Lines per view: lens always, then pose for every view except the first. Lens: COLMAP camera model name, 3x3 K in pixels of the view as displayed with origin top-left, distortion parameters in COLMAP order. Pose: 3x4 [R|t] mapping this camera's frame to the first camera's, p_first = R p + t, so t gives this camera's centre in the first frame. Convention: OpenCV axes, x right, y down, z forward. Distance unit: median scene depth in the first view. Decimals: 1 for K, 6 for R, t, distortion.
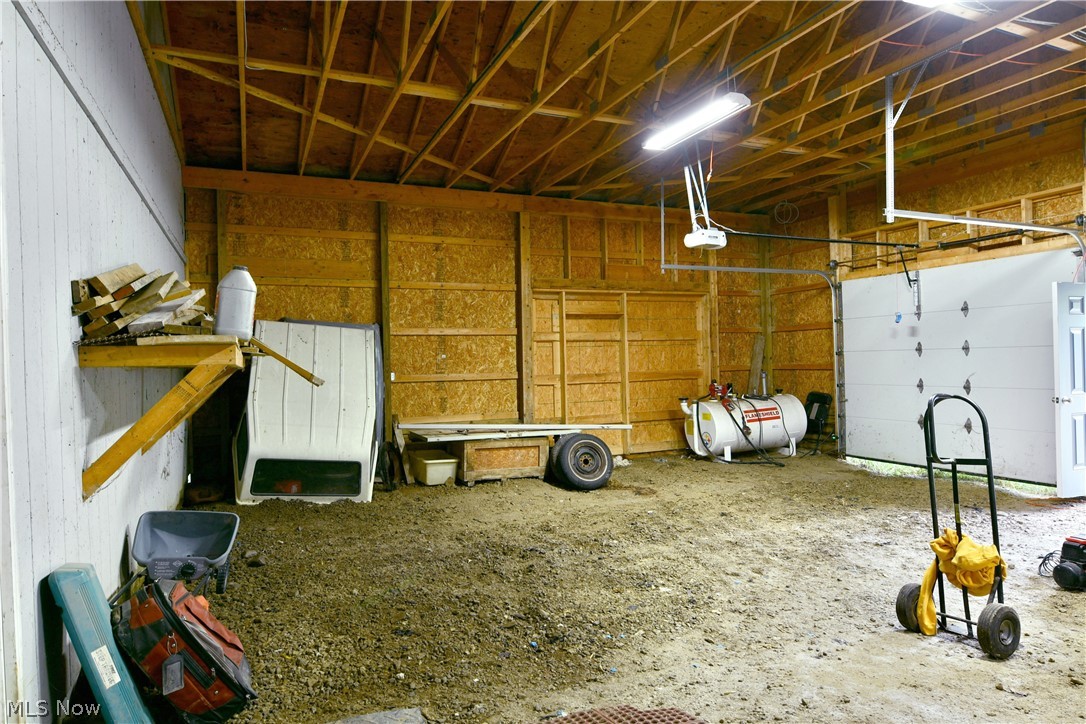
lens RADIAL K [[657.5, 0, 543.0], [0, 657.5, 362.0], [0, 0, 1]] dist [-0.008299, -0.001934]
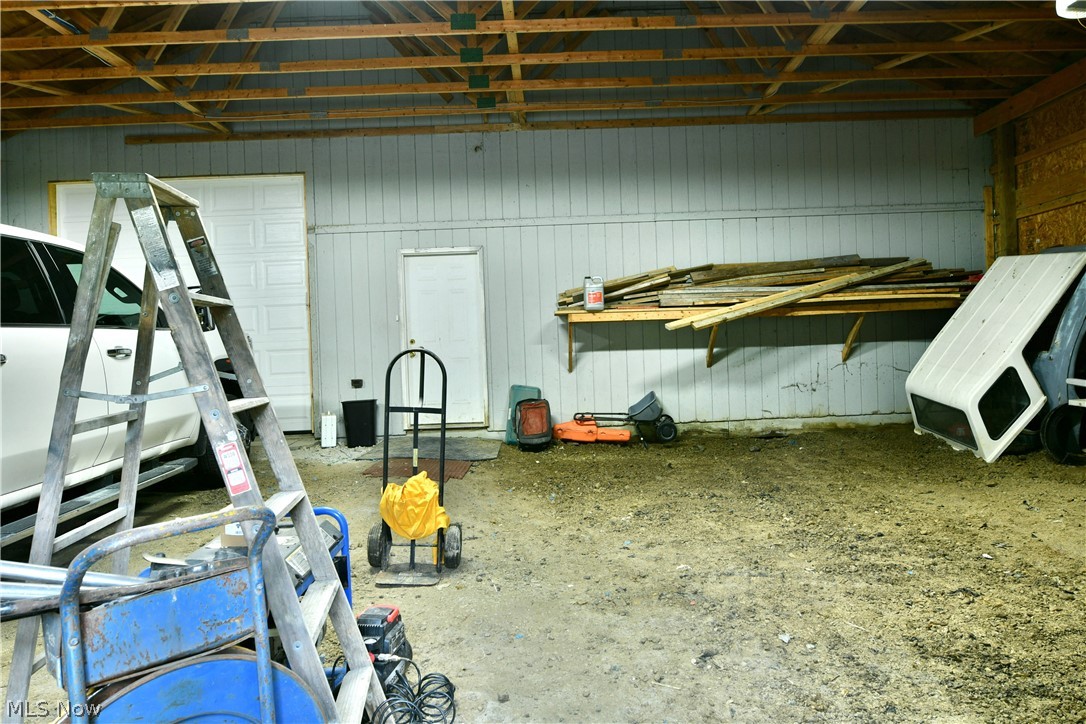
lens RADIAL K [[680.5, 0, 543.0], [0, 680.5, 362.0], [0, 0, 1]] dist [-0.022970, -0.003770]
pose [[-0.375711, 0.057816, -0.924932, 0.694132], [0.047600, 0.997939, 0.043044, 0.014743], [0.925514, -0.027855, -0.377689, 0.714210]]
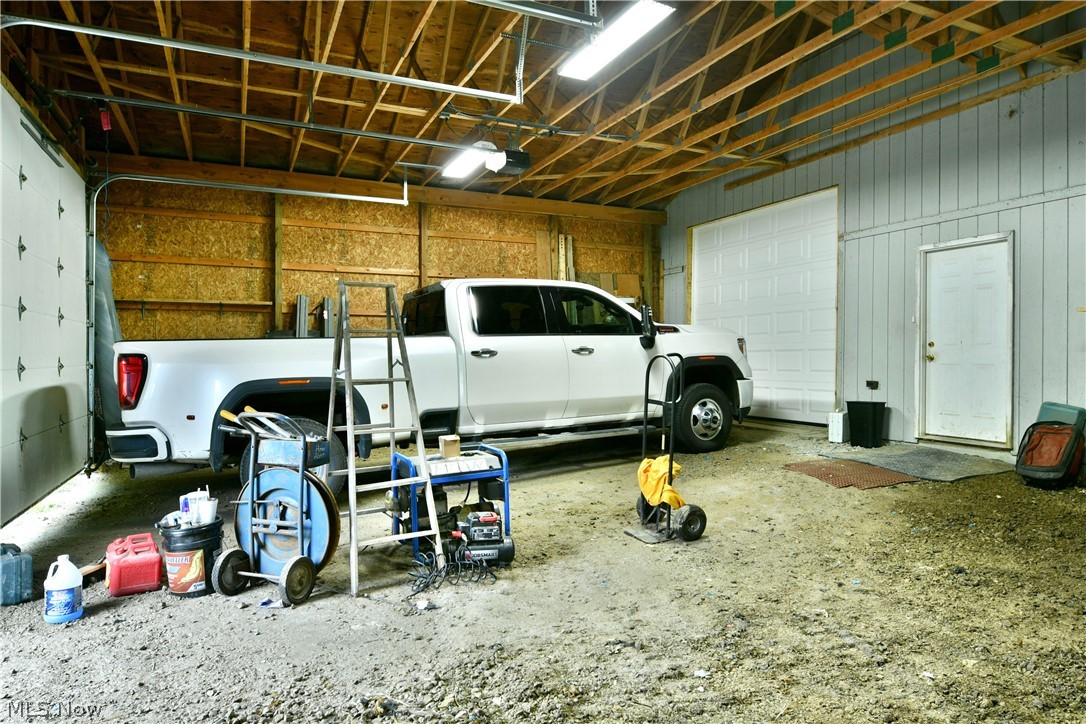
lens RADIAL K [[657.5, 0, 543.0], [0, 657.5, 362.0], [0, 0, 1]] dist [-0.008299, -0.001934]
pose [[-0.999397, 0.028930, -0.019211, 0.394641], [0.028780, 0.999553, 0.008038, 0.020063], [0.019435, 0.007481, -0.999783, 1.032119]]
